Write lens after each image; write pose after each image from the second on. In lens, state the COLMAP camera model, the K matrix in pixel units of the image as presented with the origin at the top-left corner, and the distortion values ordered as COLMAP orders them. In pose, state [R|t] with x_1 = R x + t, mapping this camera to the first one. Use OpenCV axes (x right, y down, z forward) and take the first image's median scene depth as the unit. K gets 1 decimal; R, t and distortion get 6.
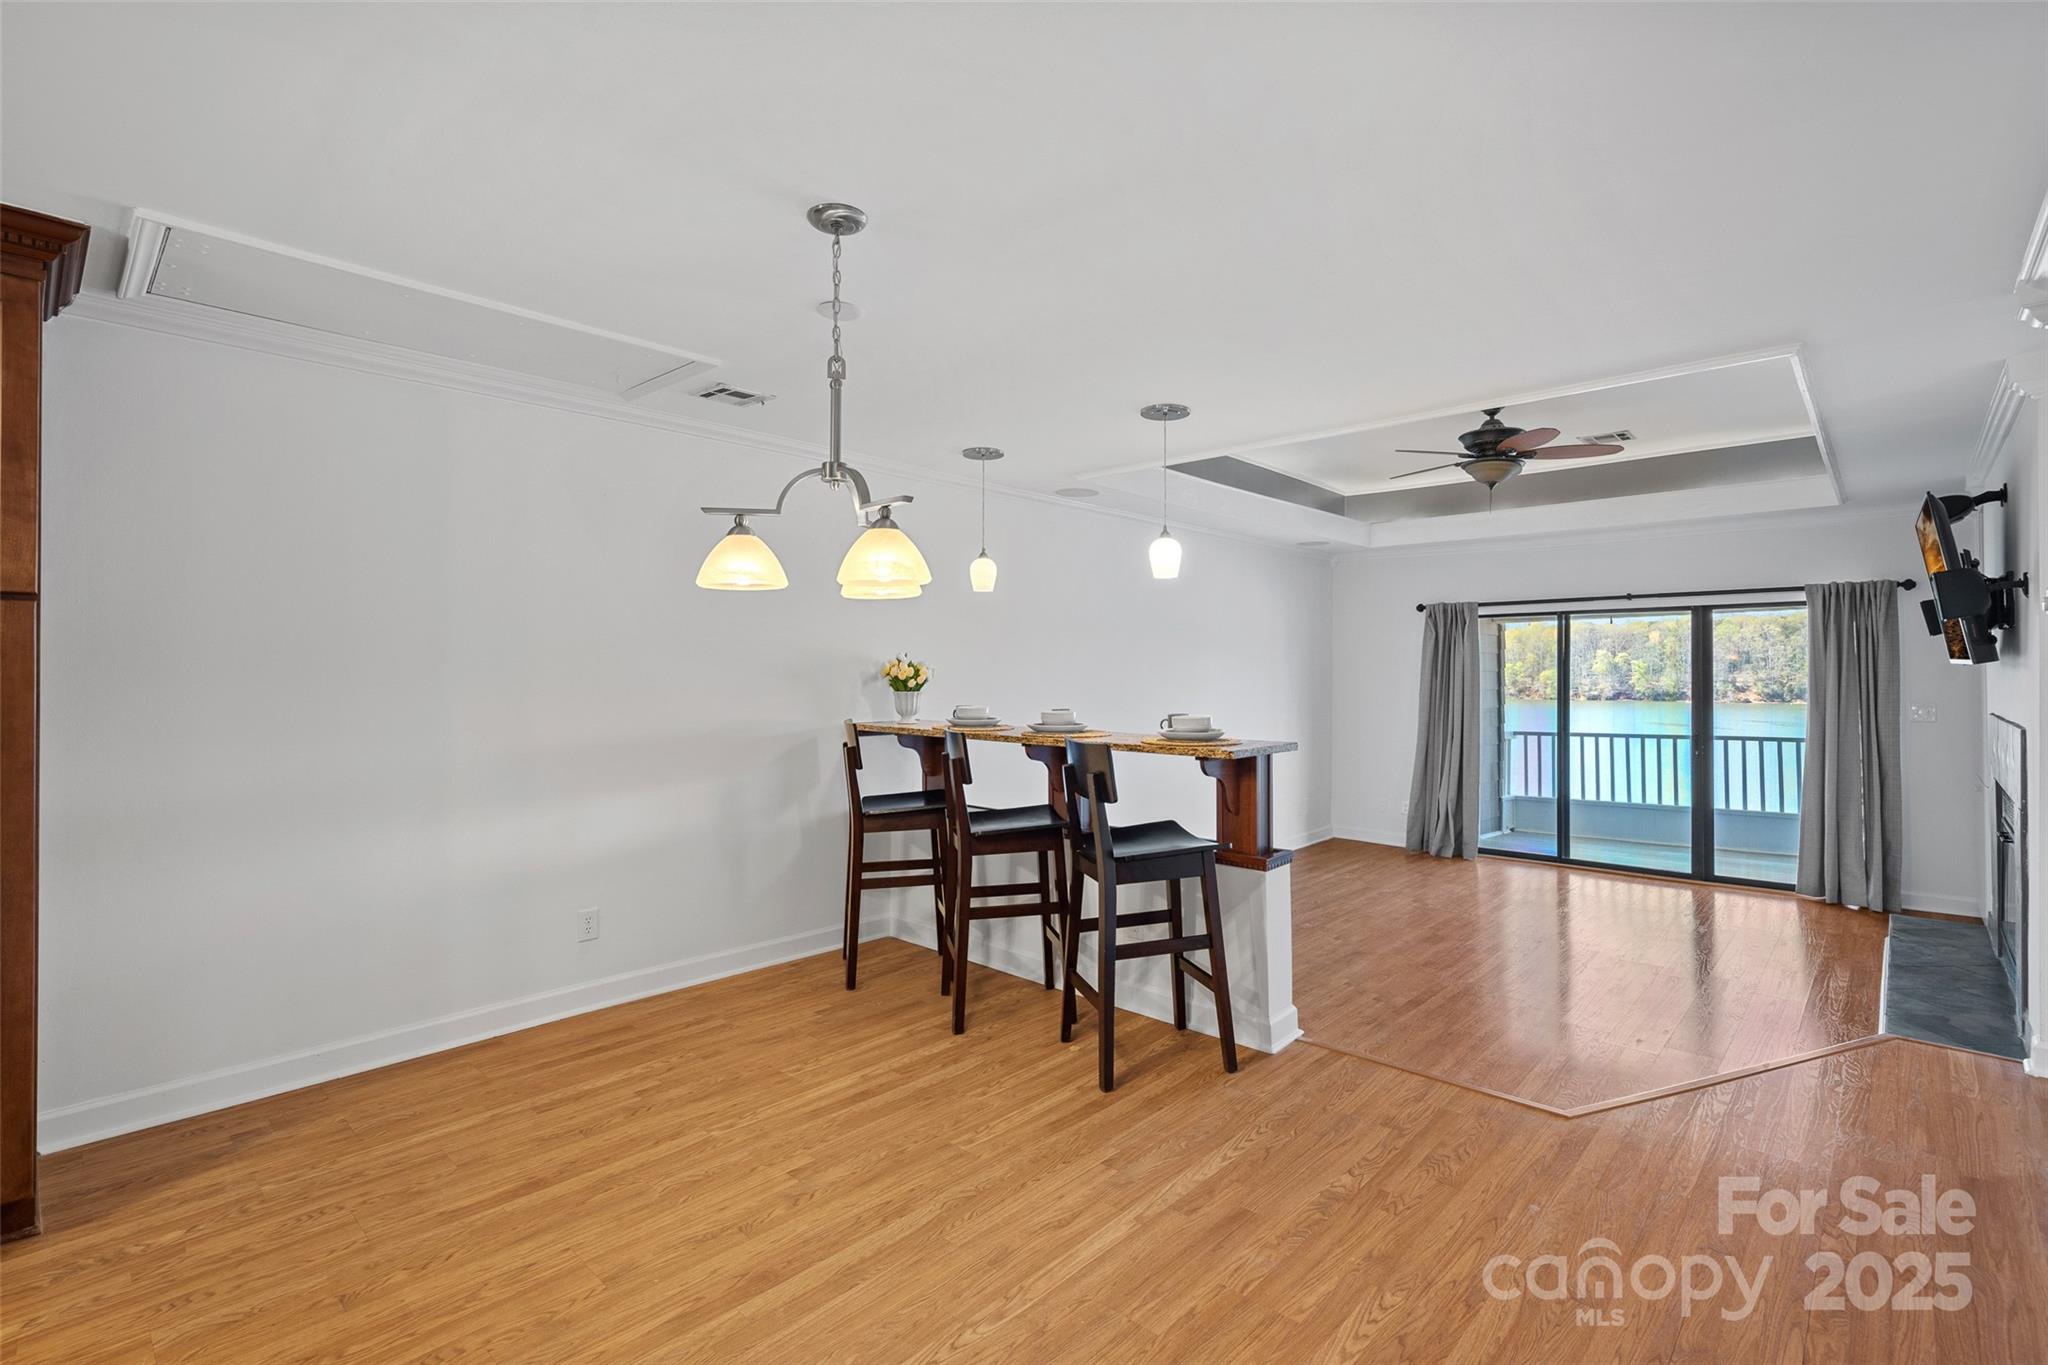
lens RADIAL K [[942.6, 0, 1025.4], [0, 942.6, 667.7], [0, 0, 1]] dist [-0.009024, 0.003284]
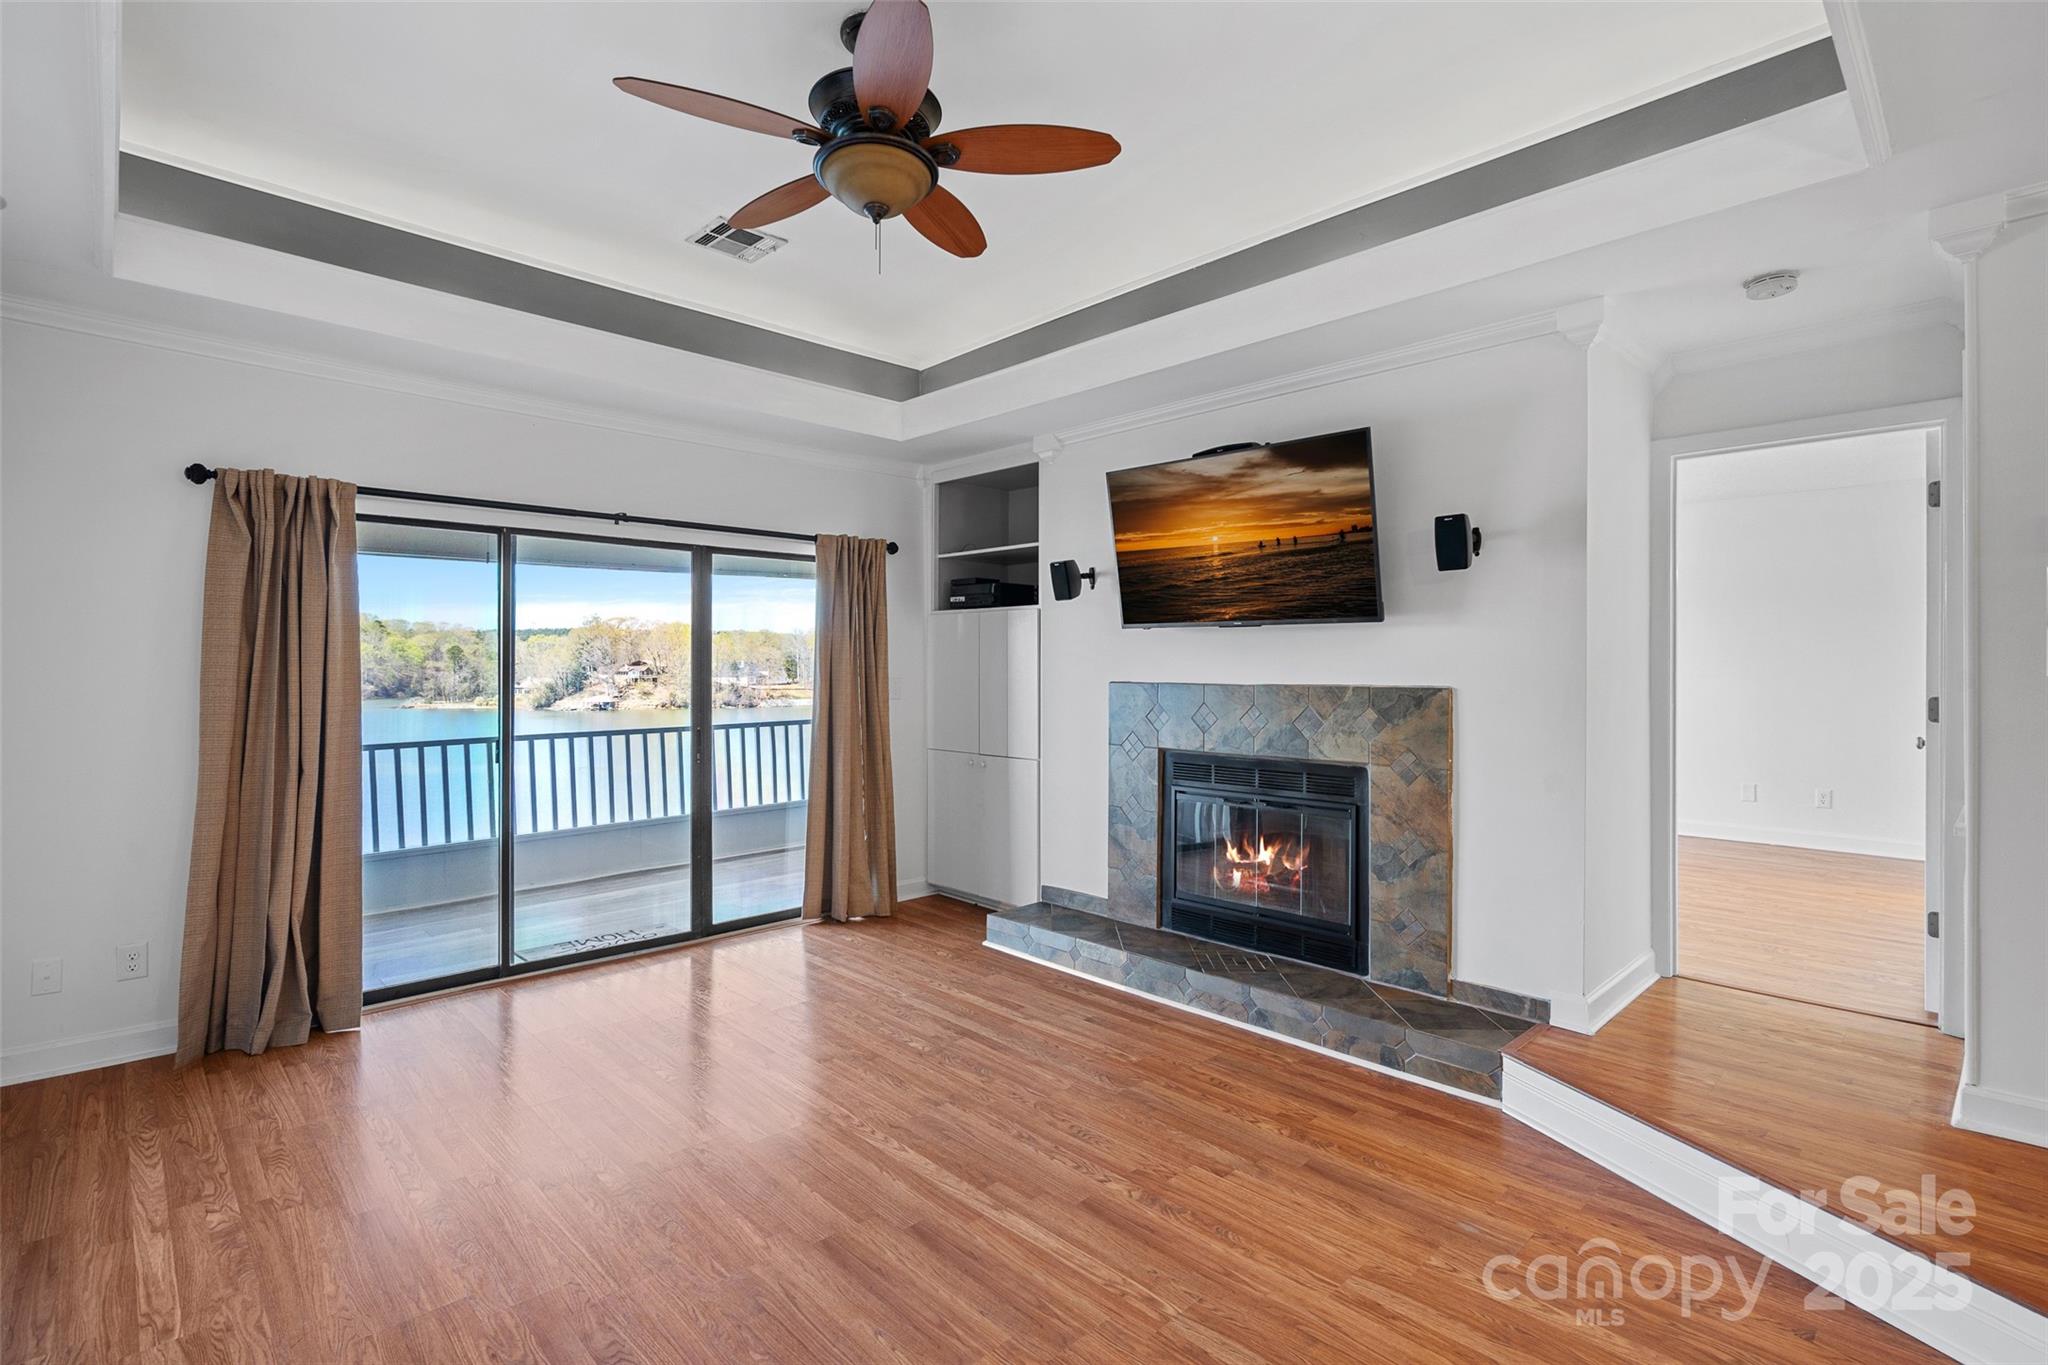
lens RADIAL K [[942.6, 0, 1026.5], [0, 942.6, 675.6], [0, 0, 1]] dist [-0.009024, 0.003284]
pose [[0.047717, -0.003690, 0.998854, 0.025784], [-0.004357, 0.999983, 0.003902, 0.028801], [-0.998851, -0.004538, 0.047700, 0.761600]]
